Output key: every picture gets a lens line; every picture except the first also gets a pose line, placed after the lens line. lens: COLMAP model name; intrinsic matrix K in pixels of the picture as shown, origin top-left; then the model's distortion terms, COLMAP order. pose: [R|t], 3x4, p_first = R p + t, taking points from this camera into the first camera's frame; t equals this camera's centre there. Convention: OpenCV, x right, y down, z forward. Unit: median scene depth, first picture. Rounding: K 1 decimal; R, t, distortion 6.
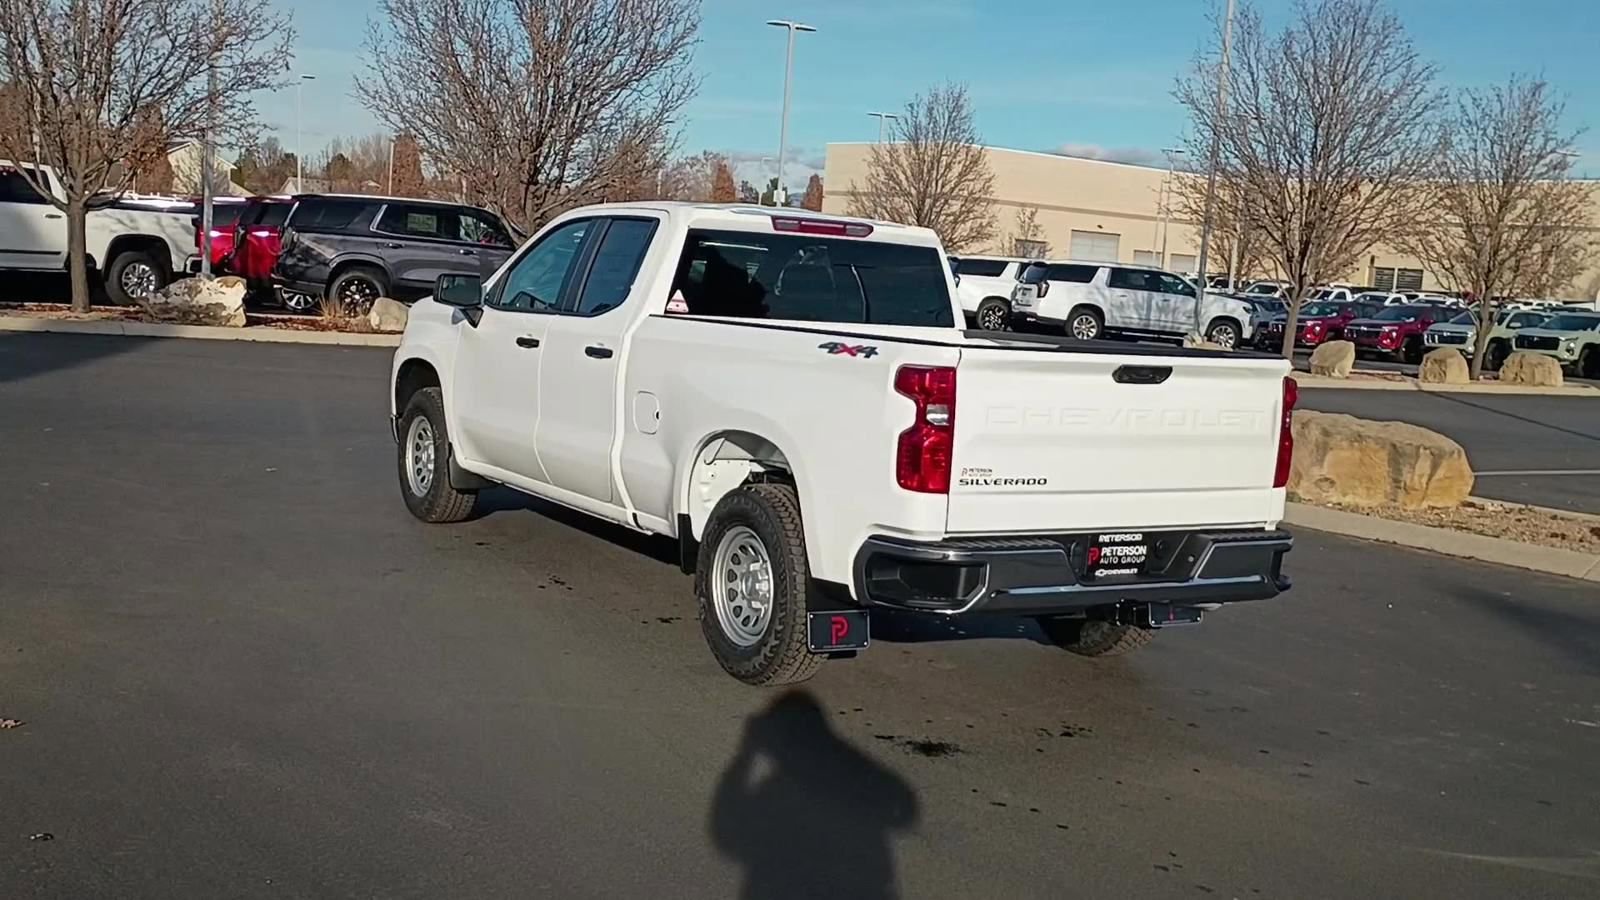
lens RADIAL K [[1671.0, 0, 789.5], [0, 1671.0, 442.3], [0, 0, 1]] dist [0.044703, 0.000000]
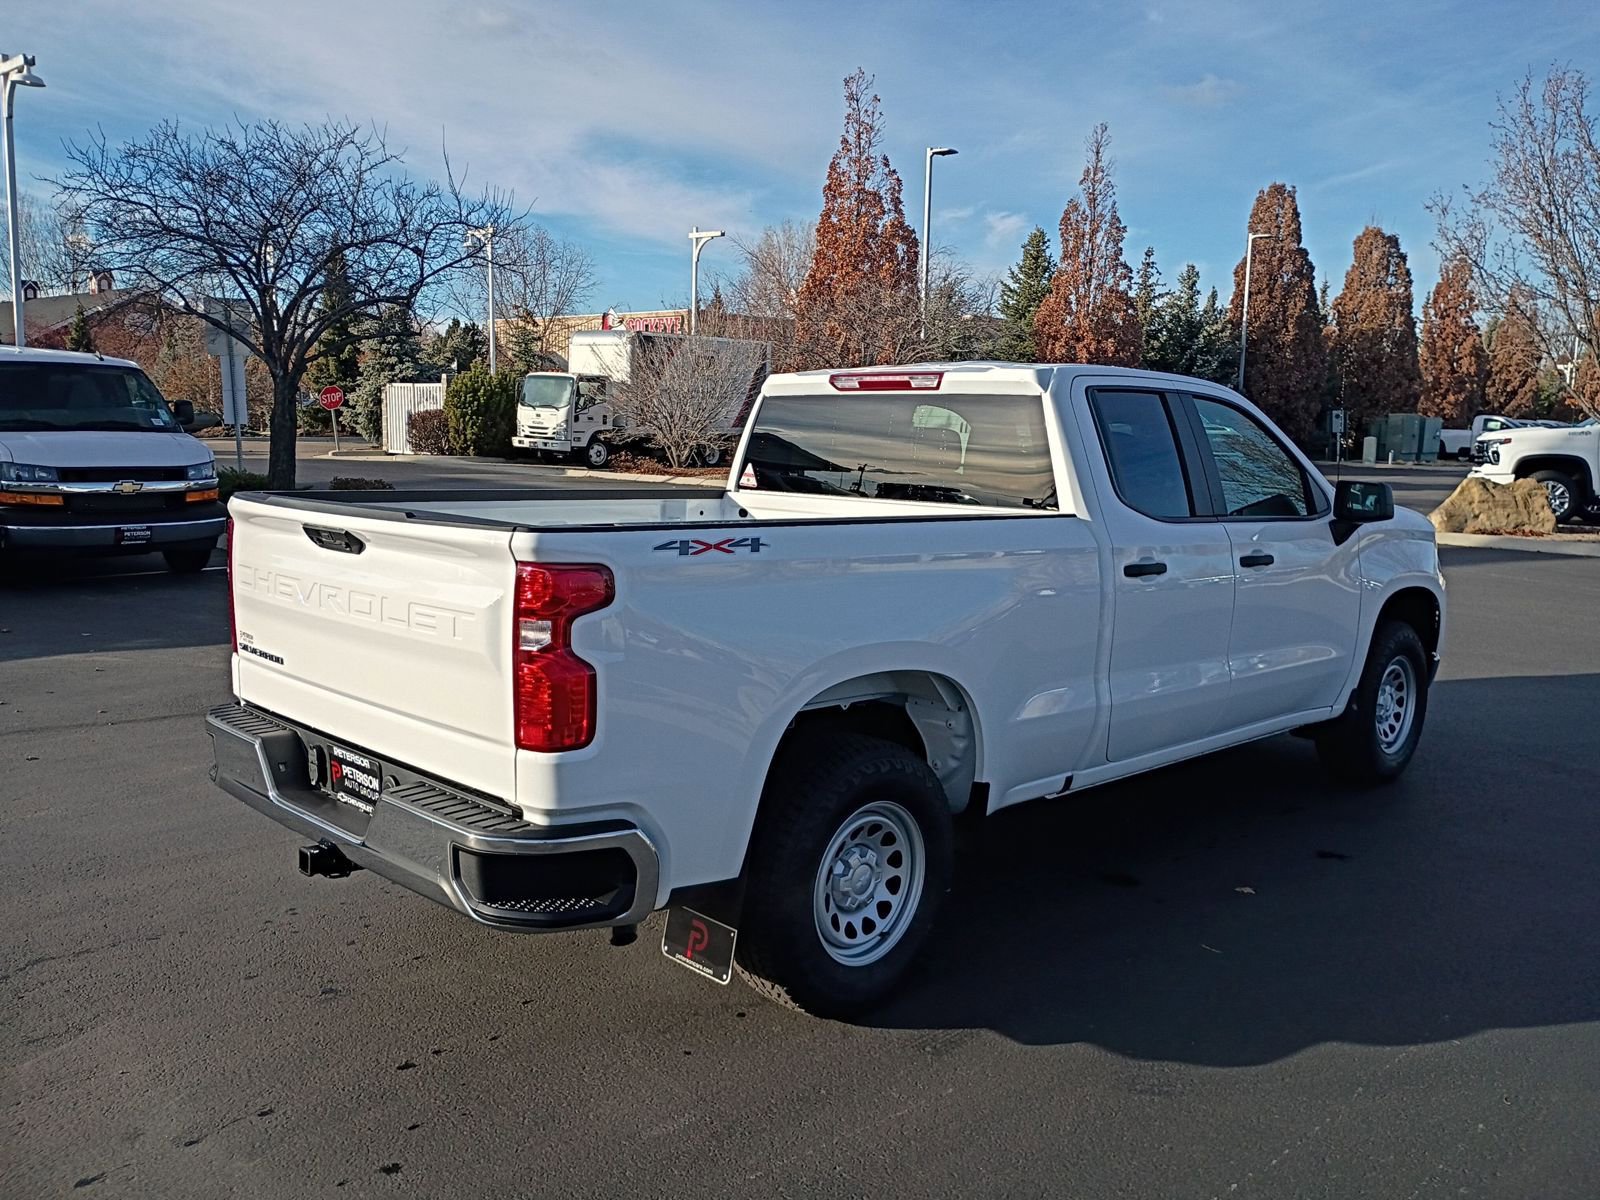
lens RADIAL K [[1316.3, 0, 797.5], [0, 1316.3, 619.0], [0, 0, 1]] dist [0.055562, -0.050150]
pose [[0.228115, 0.079284, -0.970401, 0.634057], [-0.107400, 0.992646, 0.055855, -0.045985], [0.967692, 0.091480, 0.234953, 0.816102]]
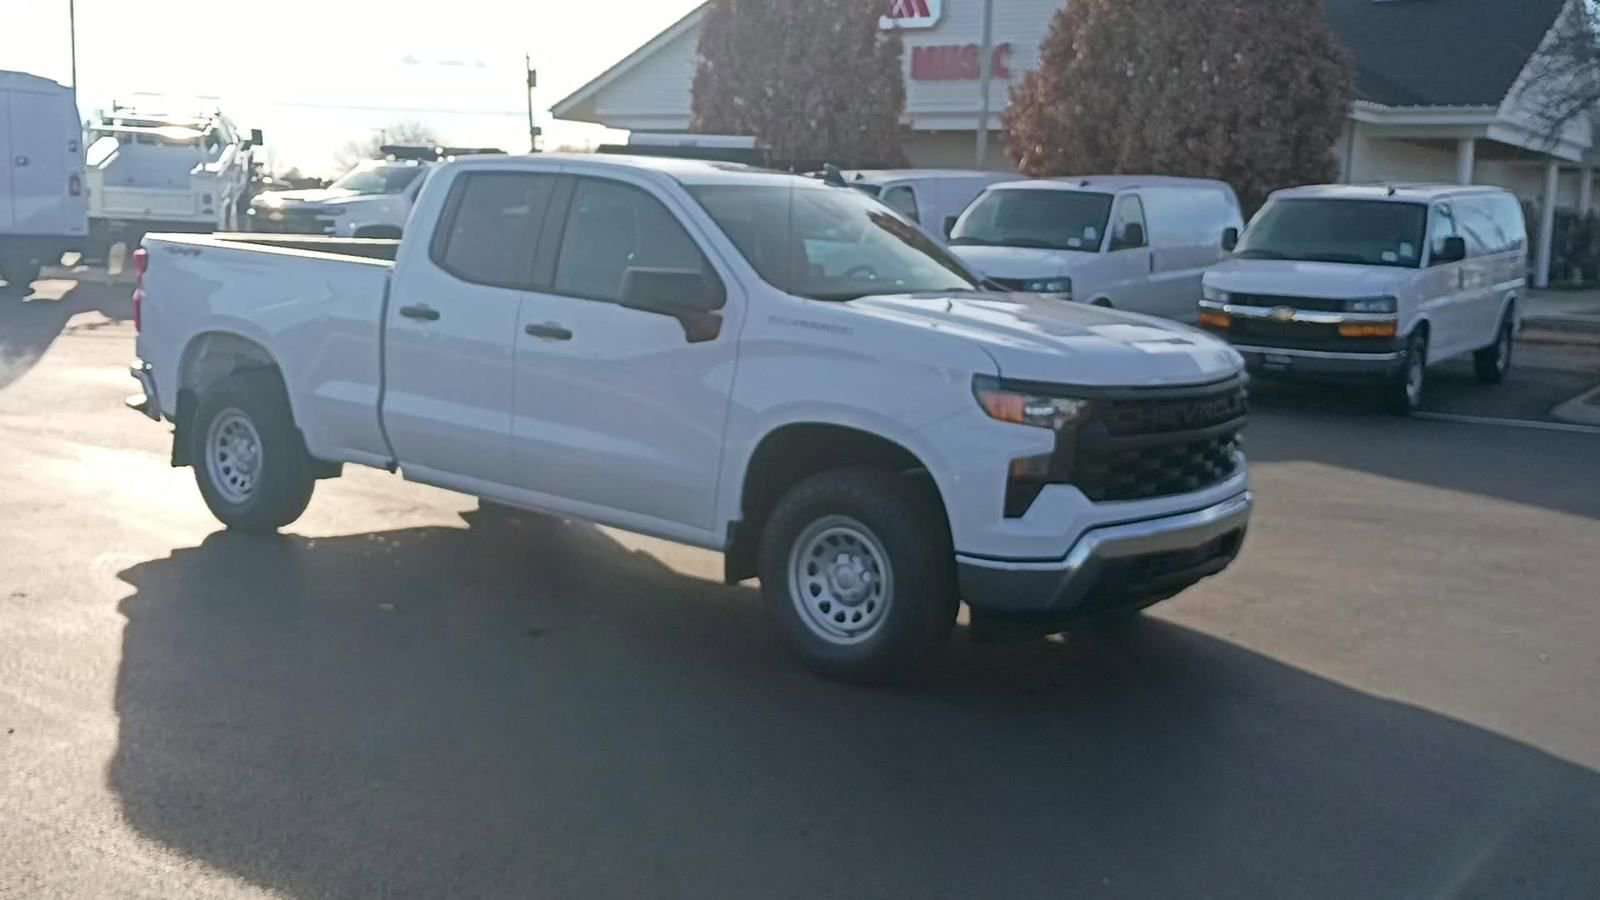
lens RADIAL K [[1671.0, 0, 806.6], [0, 1671.0, 455.1], [0, 0, 1]] dist [0.044703, 0.000000]
pose [[-0.929678, -0.060194, -0.363422, 0.237662], [-0.146770, 0.965398, 0.215556, -0.207264], [0.337872, 0.253737, -0.906344, 2.032407]]
